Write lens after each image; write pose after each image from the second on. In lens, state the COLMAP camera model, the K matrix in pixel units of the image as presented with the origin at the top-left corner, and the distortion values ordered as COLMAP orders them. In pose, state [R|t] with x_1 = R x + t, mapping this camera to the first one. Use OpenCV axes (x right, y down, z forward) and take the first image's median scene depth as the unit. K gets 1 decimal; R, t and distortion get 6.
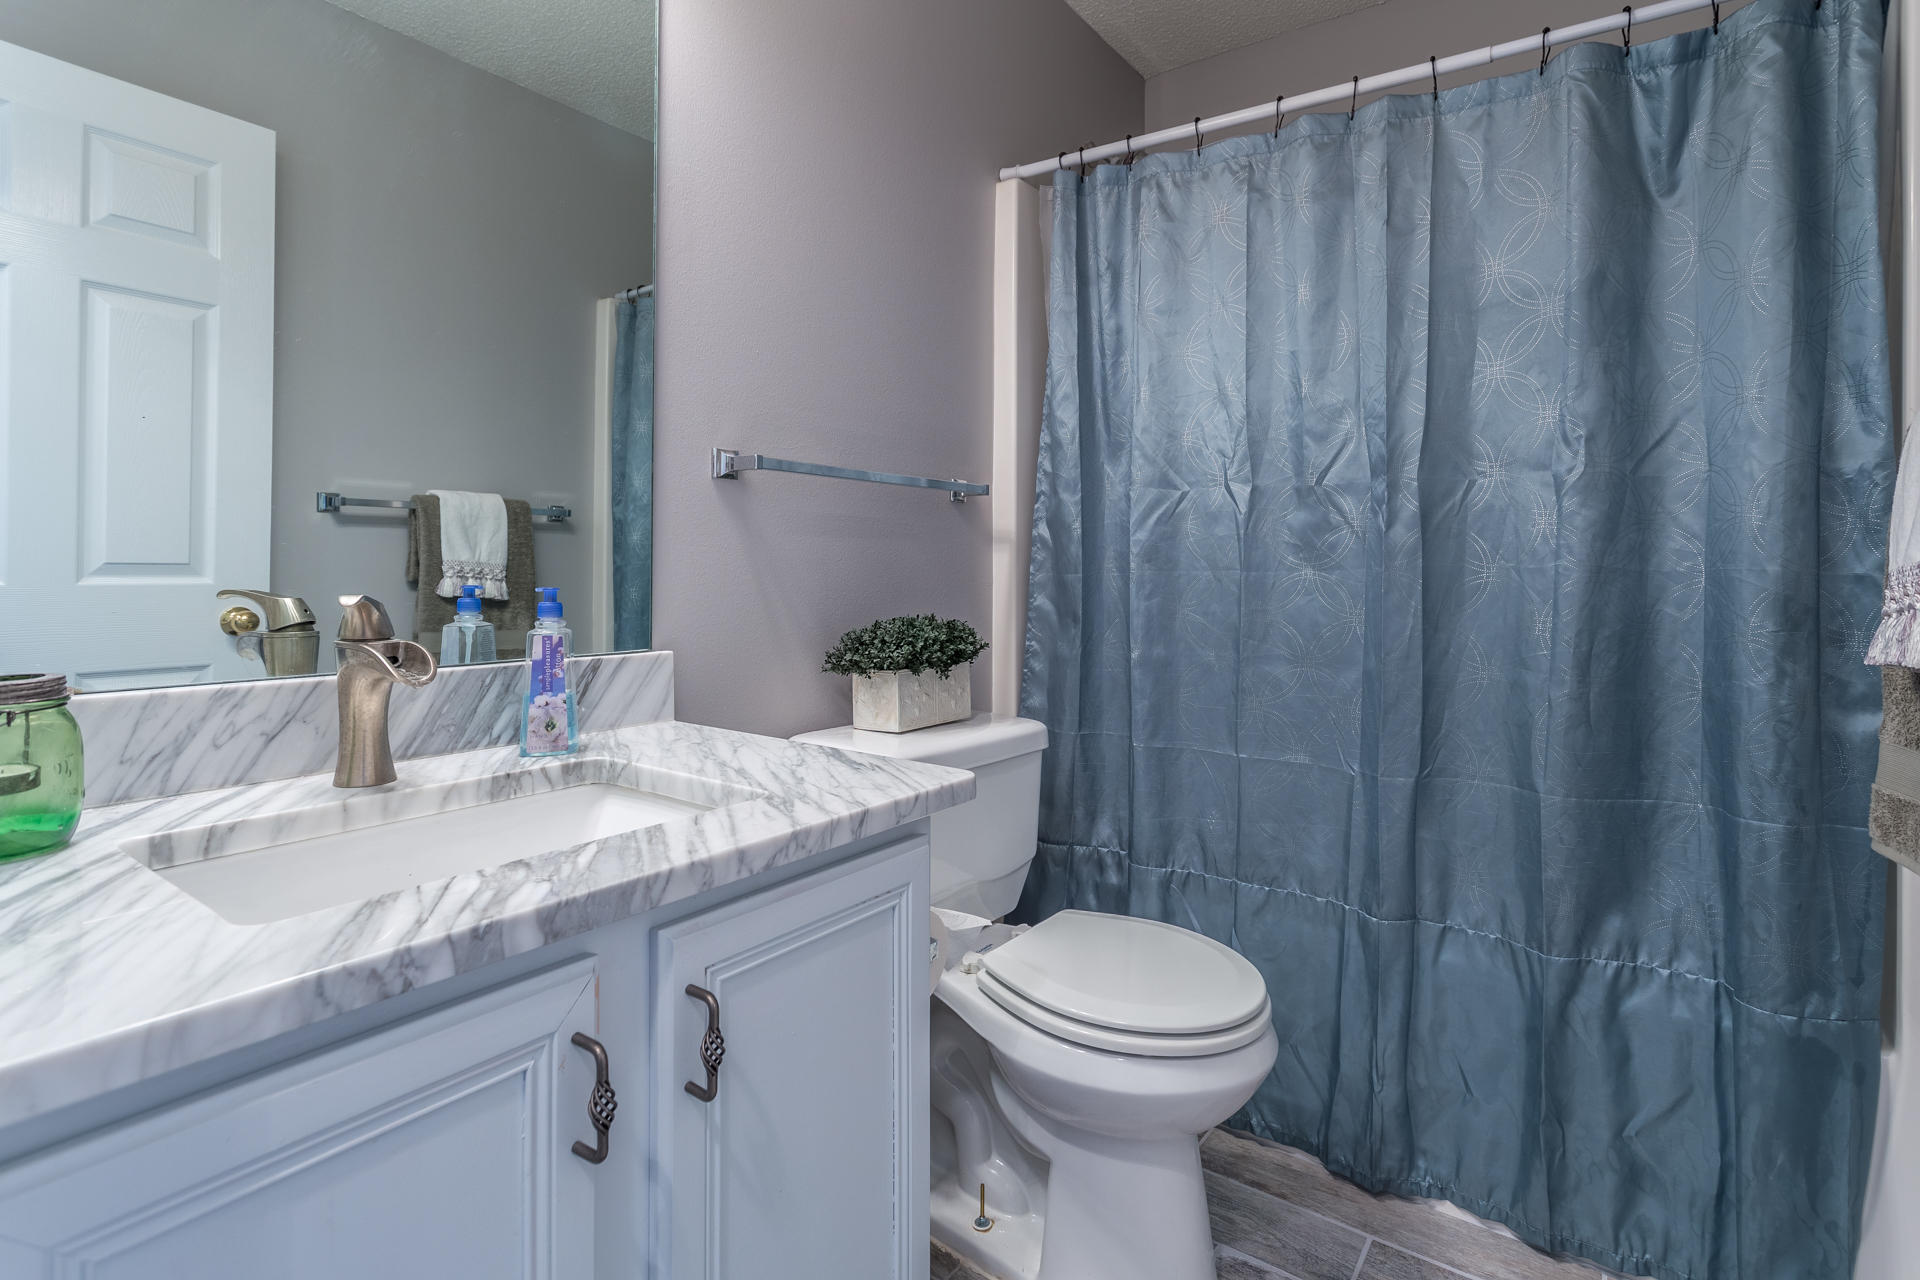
lens RADIAL K [[938.5, 0, 996.1], [0, 938.5, 572.7], [0, 0, 1]] dist [0.003047, -0.001255]
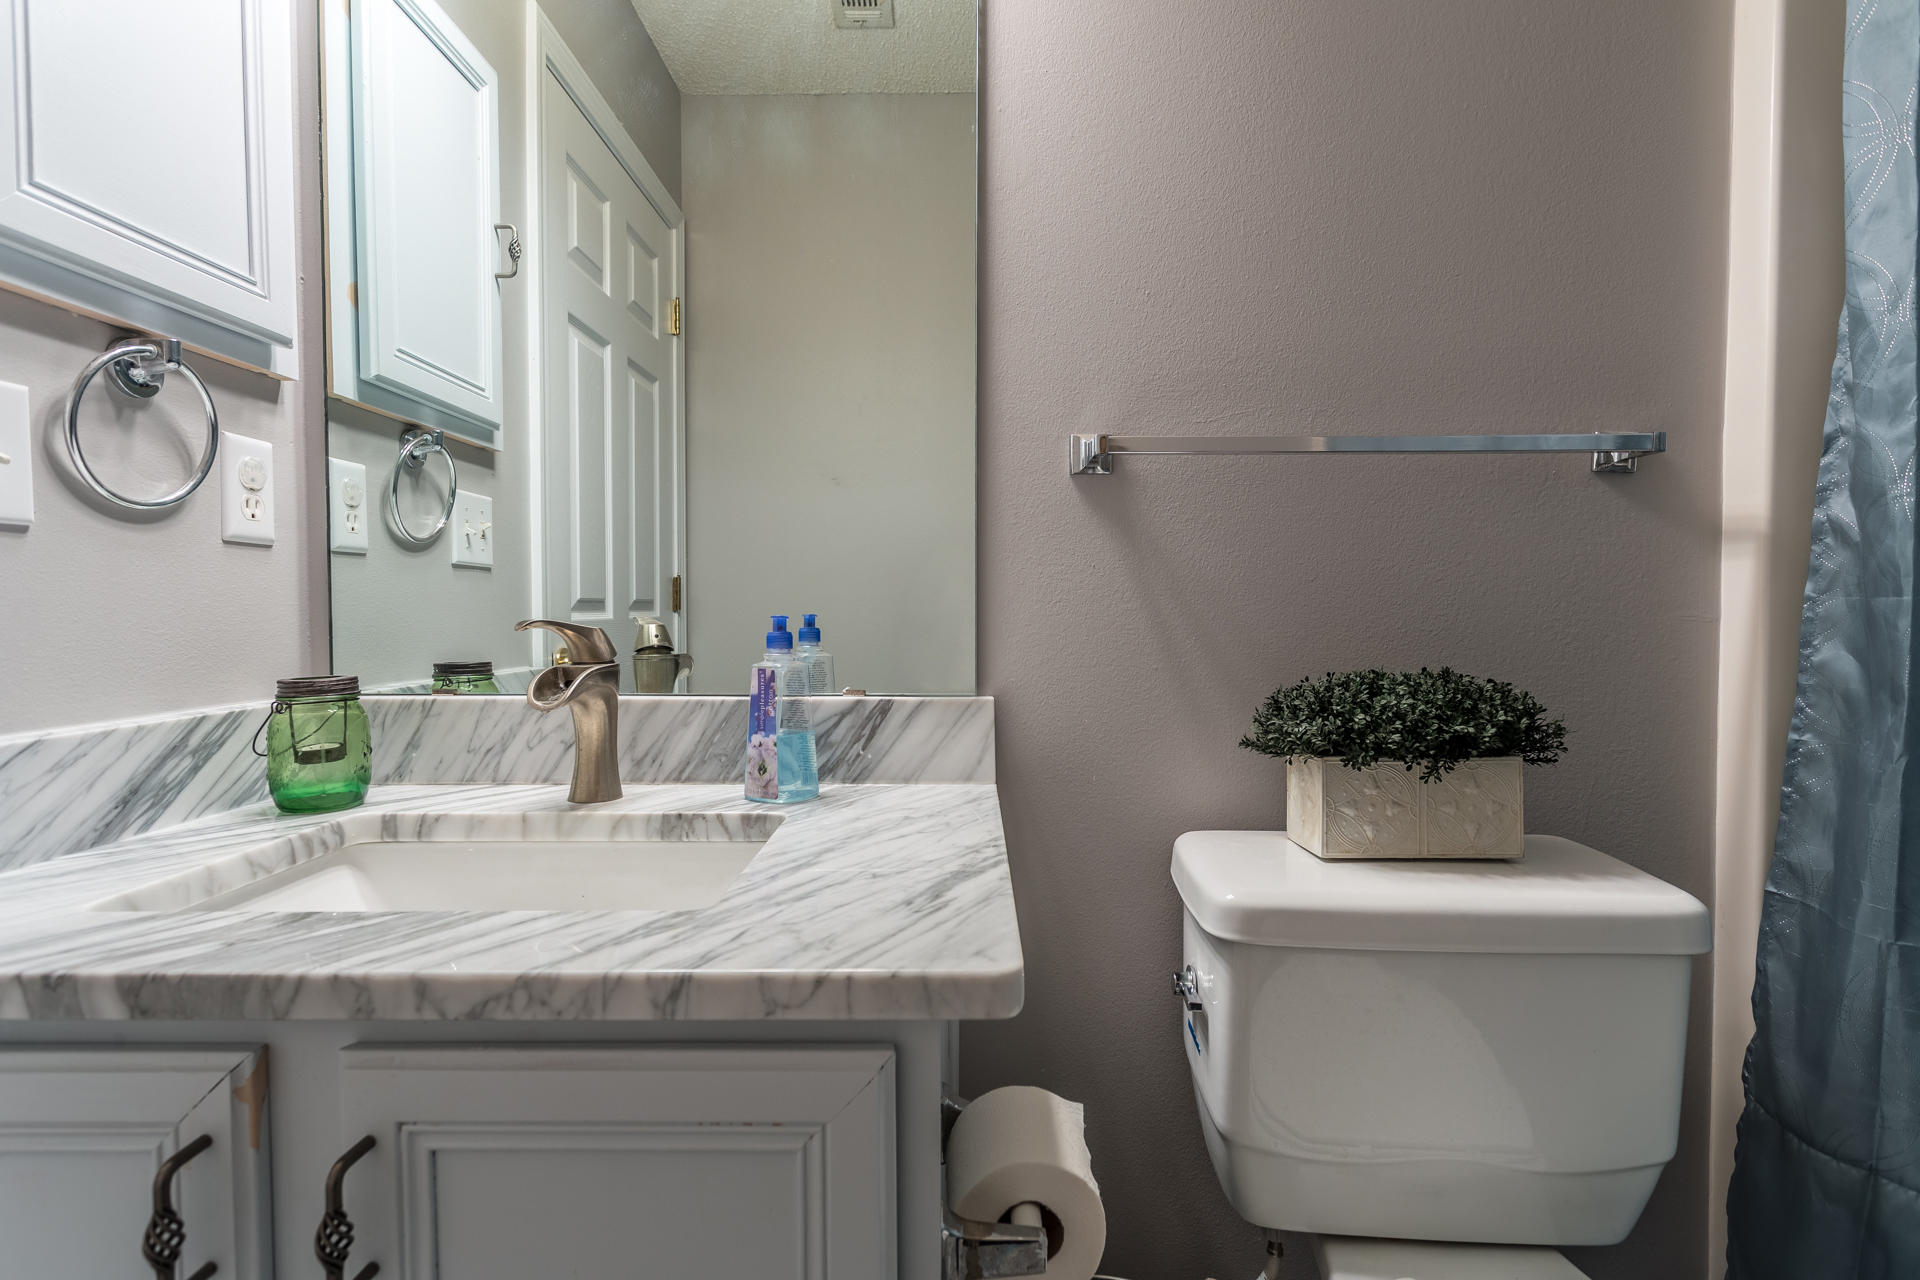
lens RADIAL K [[938.5, 0, 961.4], [0, 938.5, 643.9], [0, 0, 1]] dist [0.003047, -0.001255]
pose [[0.563721, 0.024615, -0.825598, 0.377300], [0.002548, 0.999499, 0.031540, 0.015836], [0.825961, -0.019883, 0.563376, 0.666416]]
